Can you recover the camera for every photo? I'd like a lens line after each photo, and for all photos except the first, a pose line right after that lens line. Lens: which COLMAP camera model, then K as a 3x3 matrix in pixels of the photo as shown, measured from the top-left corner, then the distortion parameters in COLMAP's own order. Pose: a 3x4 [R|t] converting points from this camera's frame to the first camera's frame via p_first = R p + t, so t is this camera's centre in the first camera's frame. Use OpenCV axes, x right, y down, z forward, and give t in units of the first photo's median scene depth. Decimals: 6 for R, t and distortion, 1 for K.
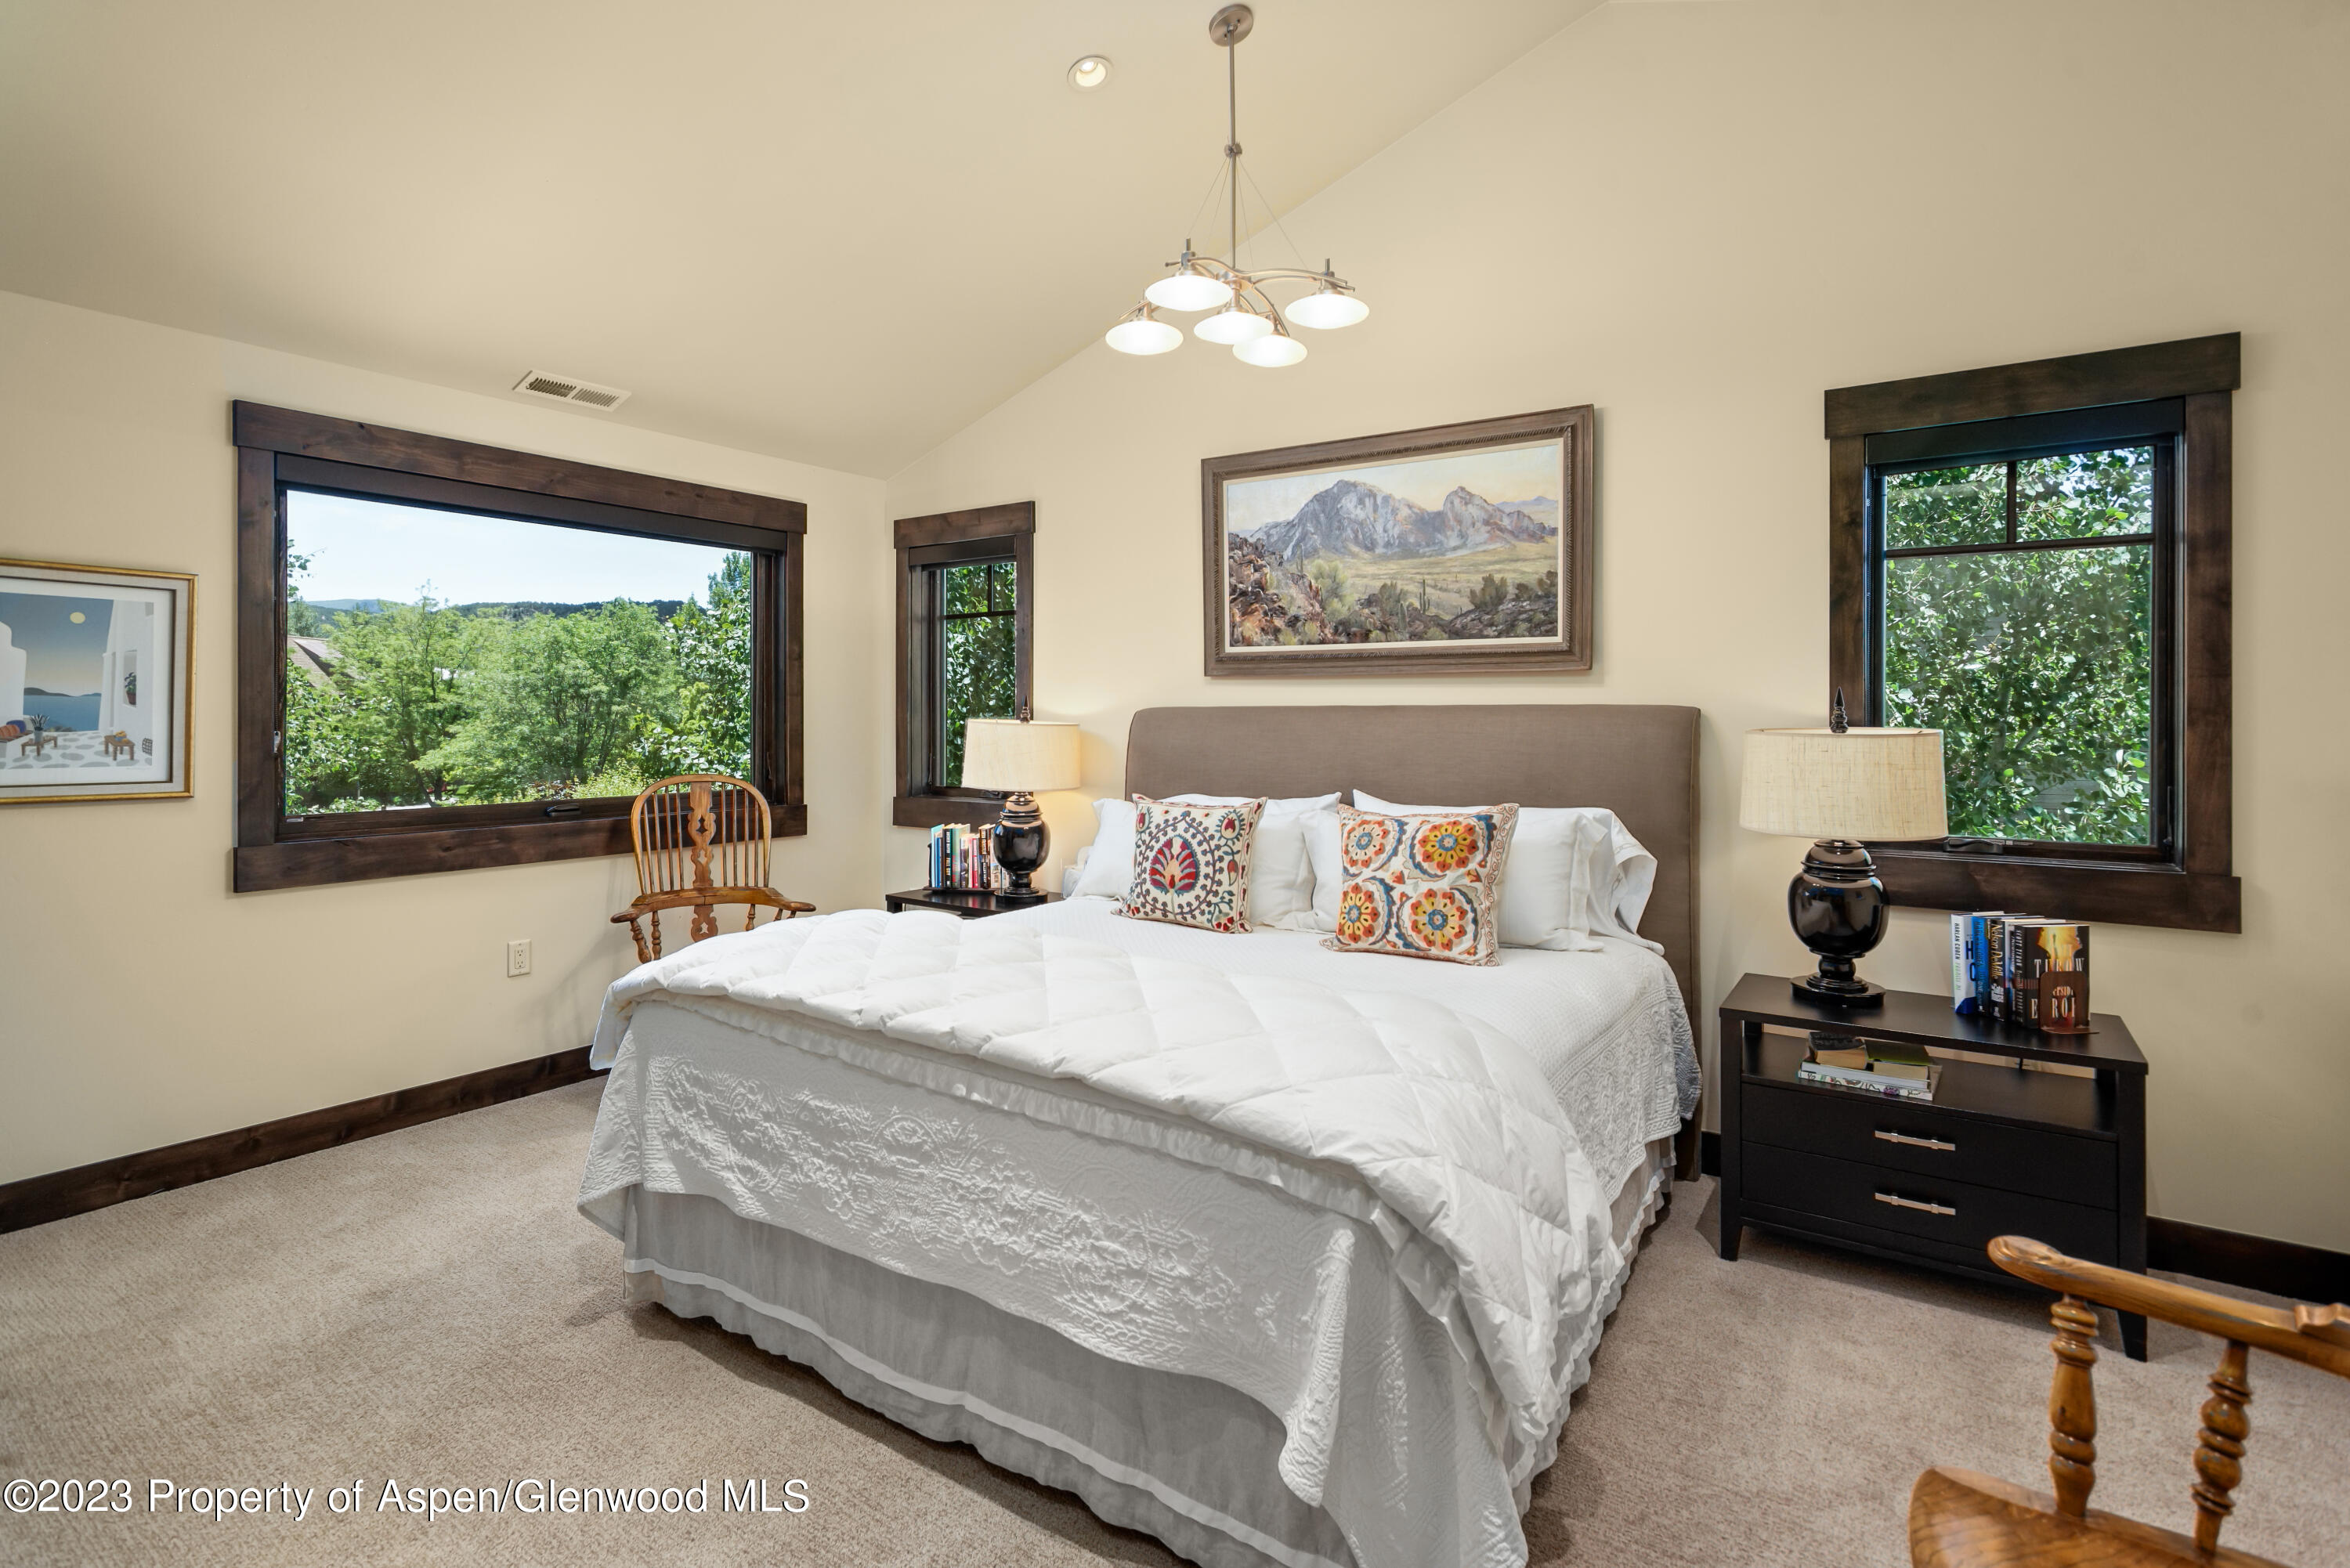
lens RADIAL K [[1121.0, 0, 1200.1], [0, 1121.0, 716.6], [0, 0, 1]] dist [0.001638, 0.000457]
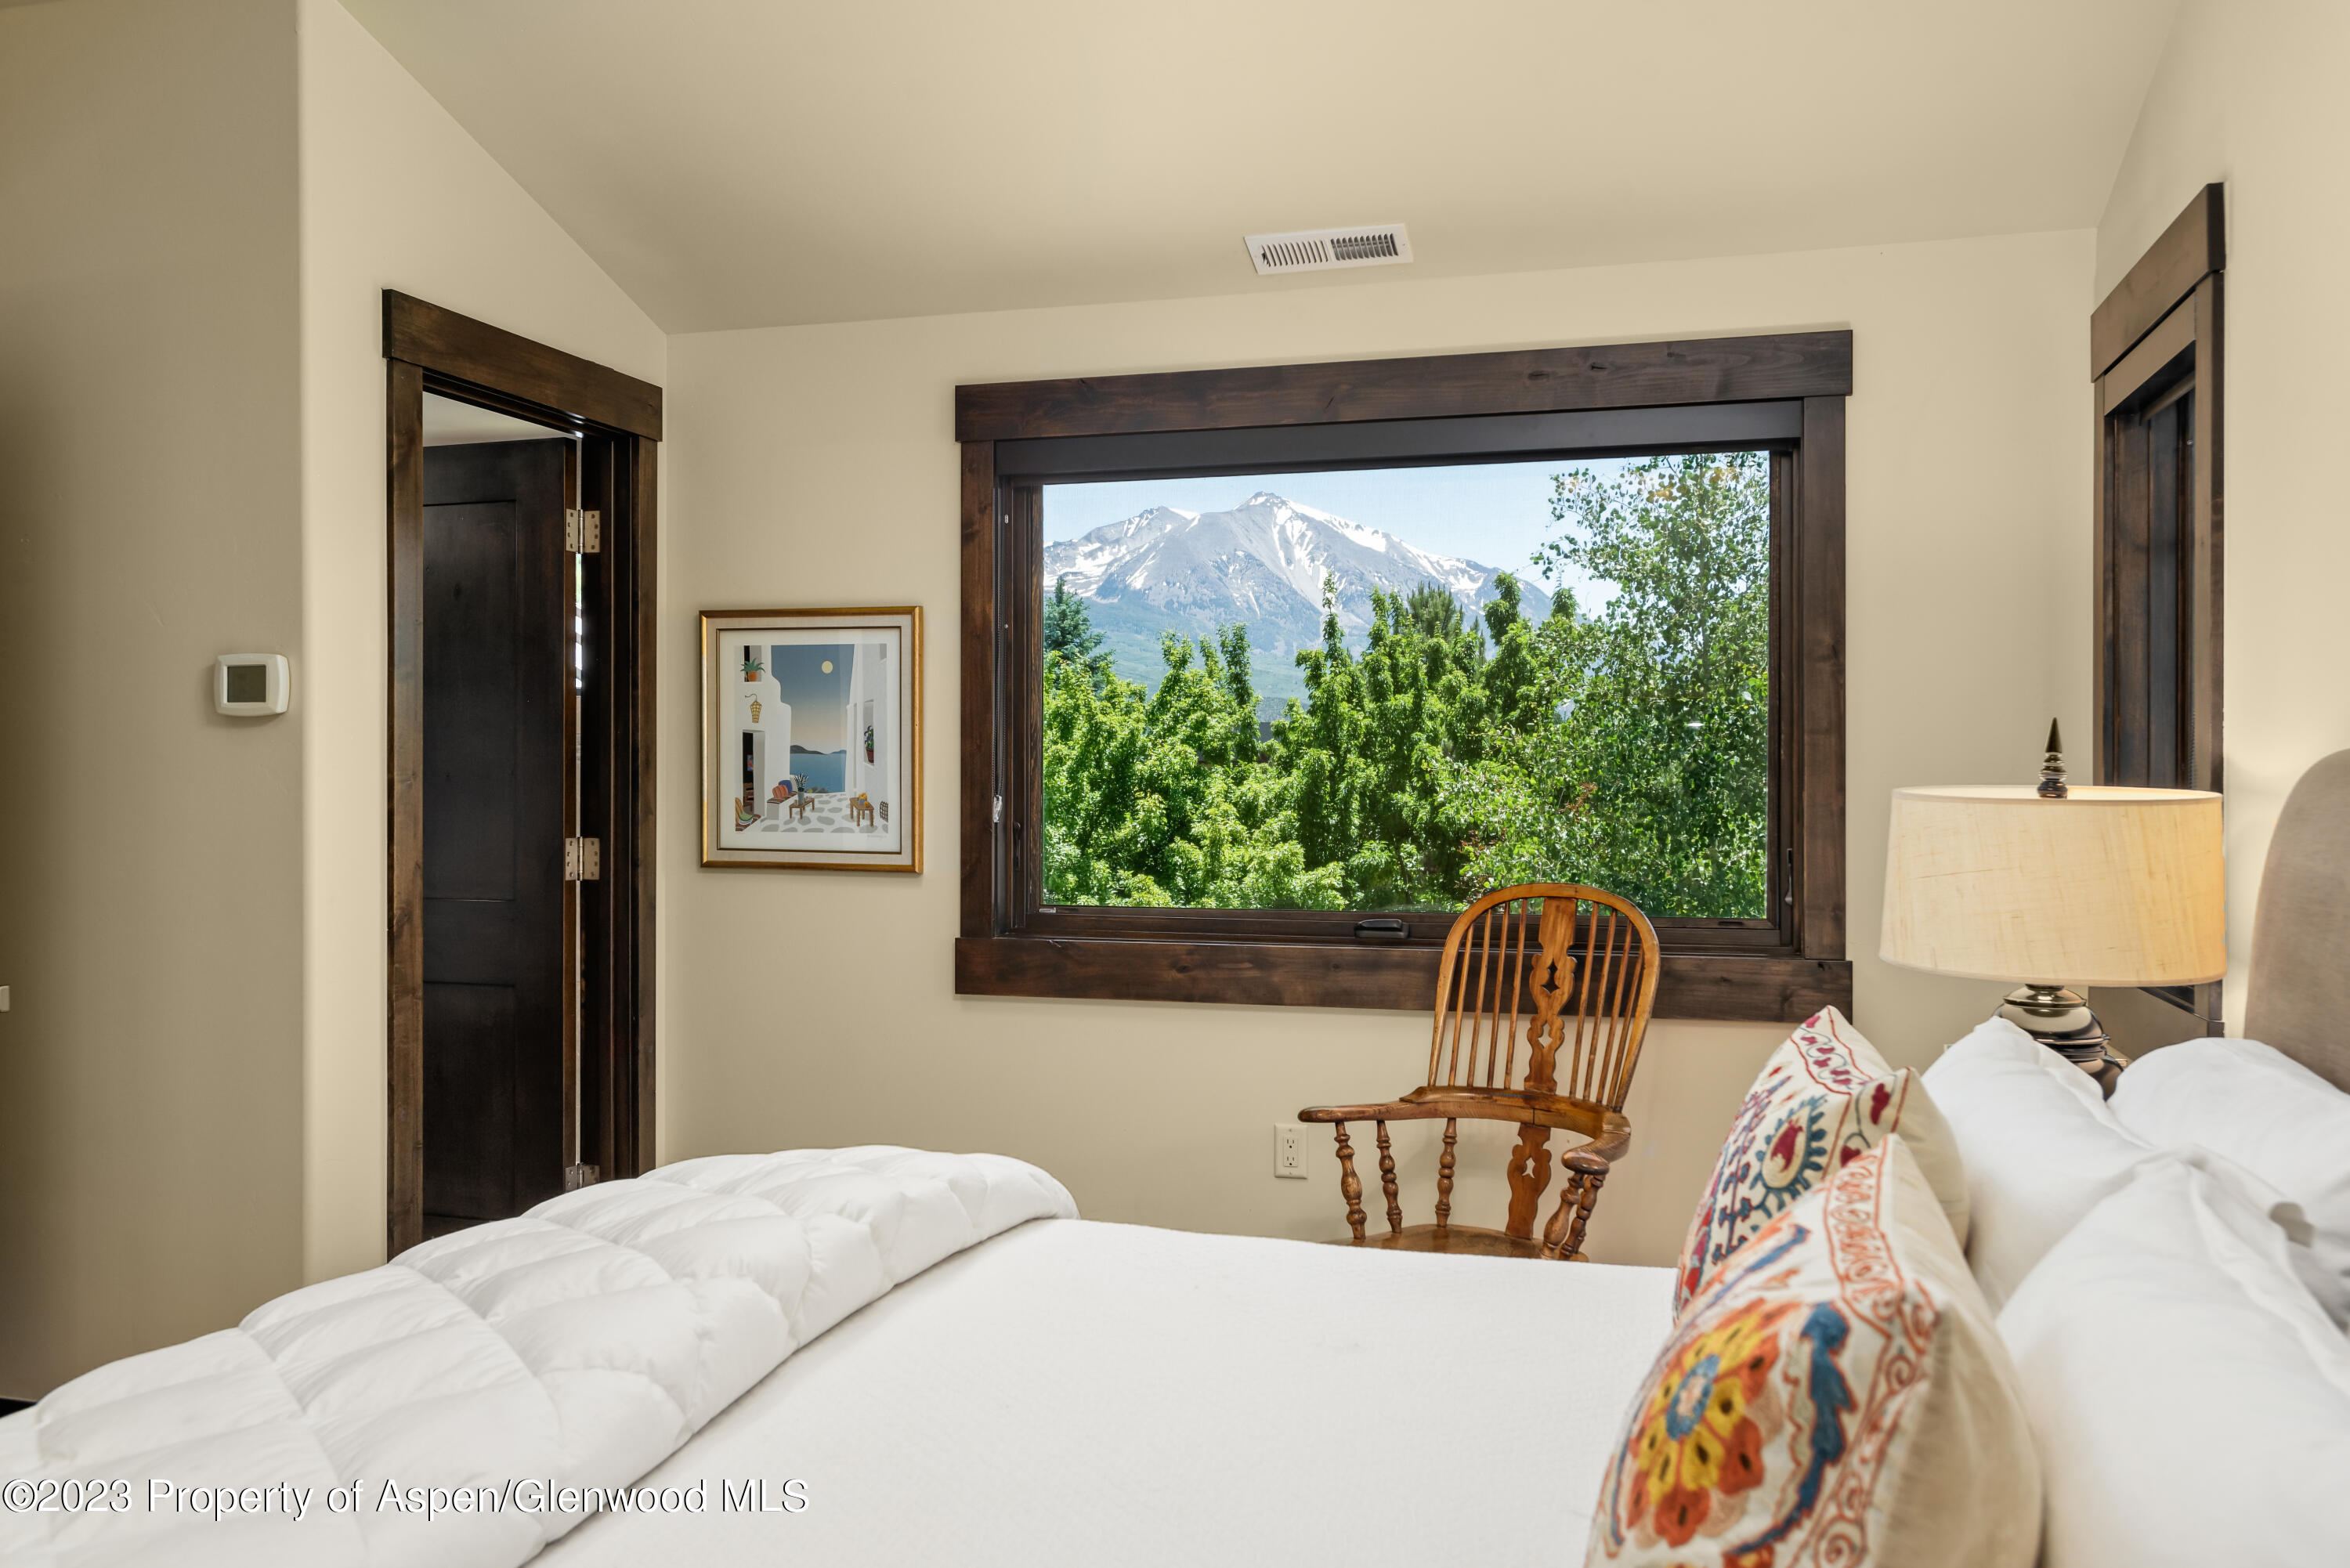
lens RADIAL K [[1857.3, 0, 1175.2], [0, 1857.3, 776.5], [0, 0, 1]] dist [0.004710, 0.000975]
pose [[0.314815, 0.003416, -0.949147, 0.415278], [0.000896, 0.999992, 0.003896, -0.004503], [0.949153, -0.002076, 0.314809, 0.648102]]
